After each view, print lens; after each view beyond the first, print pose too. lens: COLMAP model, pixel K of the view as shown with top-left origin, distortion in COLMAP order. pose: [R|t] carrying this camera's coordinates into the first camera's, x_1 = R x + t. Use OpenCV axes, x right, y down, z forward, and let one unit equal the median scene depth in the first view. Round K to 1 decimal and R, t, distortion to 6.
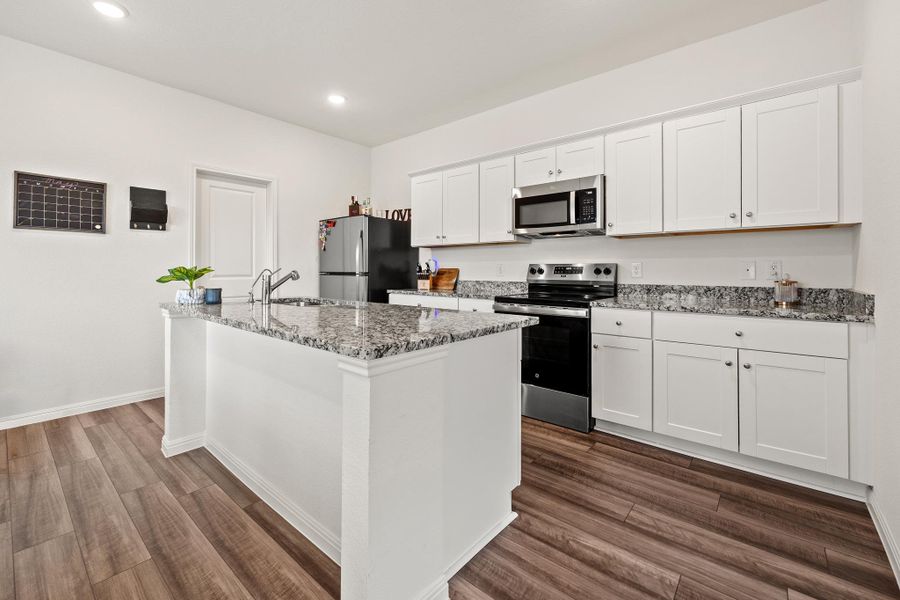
lens RADIAL K [[387.5, 0, 451.2], [0, 387.5, 268.5], [0, 0, 1]] dist [-0.016999, 0.000013]
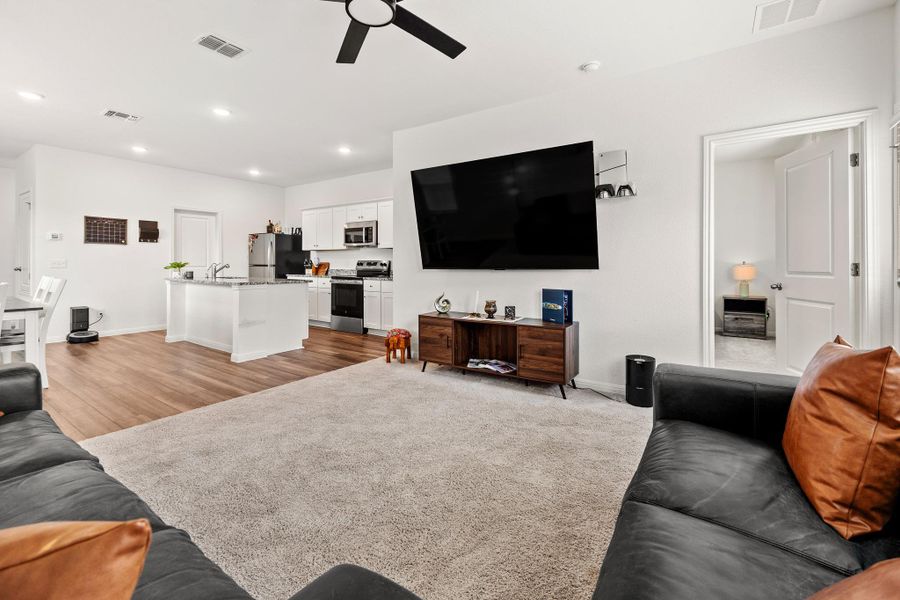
lens RADIAL K [[387.5, 0, 469.1], [0, 387.5, 269.8], [0, 0, 1]] dist [-0.016999, 0.000013]
pose [[0.992407, -0.000245, 0.122995, 0.595614], [-0.002371, 0.999774, 0.021123, -0.009050], [-0.122972, -0.021254, 0.992182, -1.162038]]
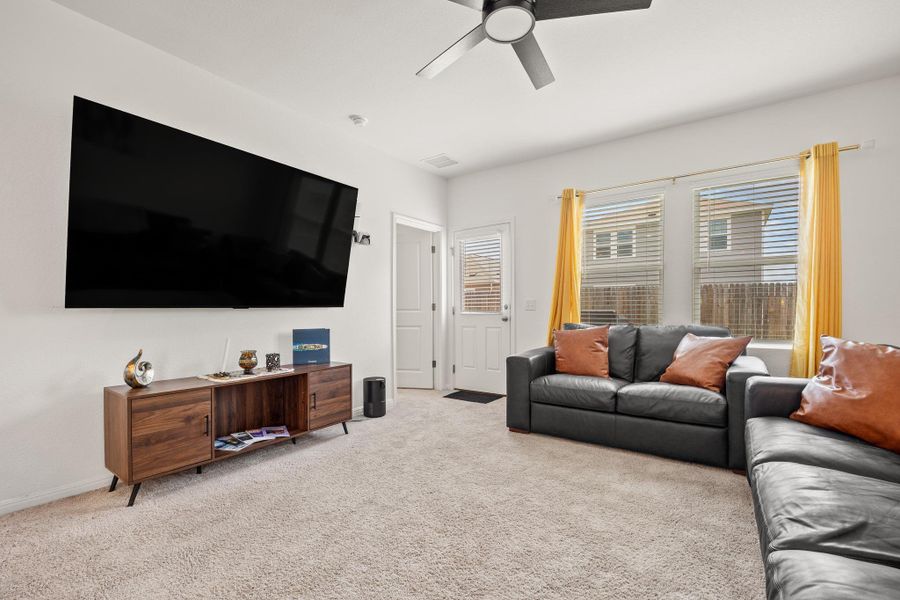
lens RADIAL K [[387.5, 0, 462.7], [0, 387.5, 317.0], [0, 0, 1]] dist [-0.016999, 0.000013]
pose [[-0.097694, -0.018883, 0.995037, -0.109075], [-0.006835, 0.999809, 0.018302, 0.018306], [-0.995193, -0.005013, -0.097805, -0.365601]]
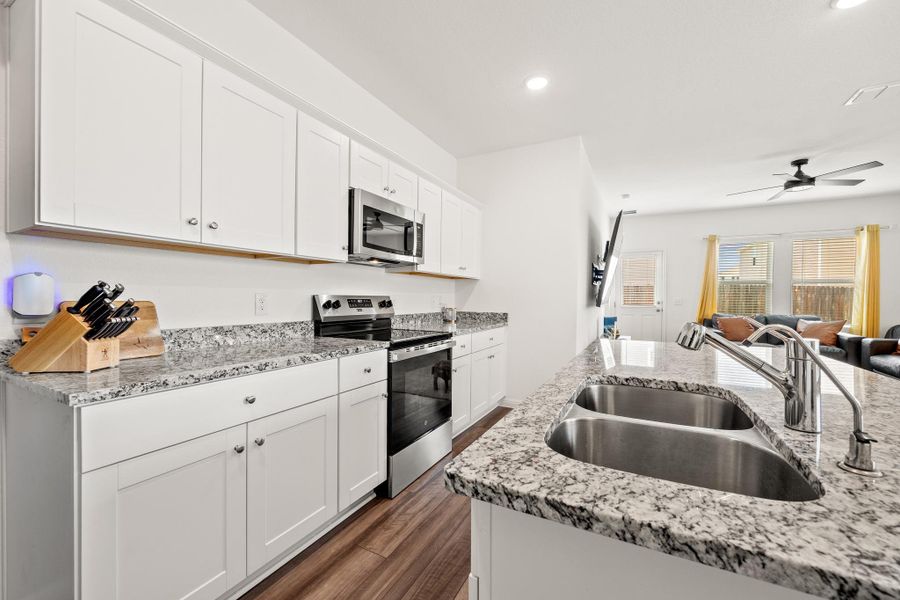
lens RADIAL K [[358.8, 0, 449.2], [0, 358.8, 301.1], [0, 0, 1]] dist [-0.006975, 0.000717]
pose [[-0.205328, -0.012398, 0.978615, -0.543004], [-0.012357, 0.999873, 0.010074, -0.010449], [-0.978615, -0.010024, -0.205455, 1.031474]]
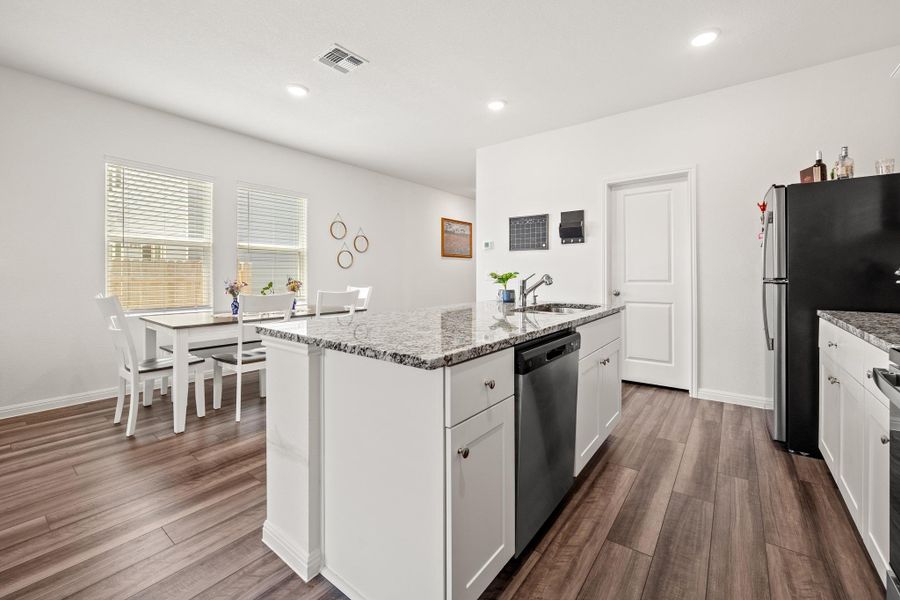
lens RADIAL K [[358.8, 0, 453.7], [0, 358.8, 297.1], [0, 0, 1]] dist [-0.006975, 0.000717]
pose [[0.053409, 0.059405, -0.996804, 0.419640], [0.005995, 0.998192, 0.059809, 0.003623], [0.998555, -0.009170, 0.052957, 0.573546]]
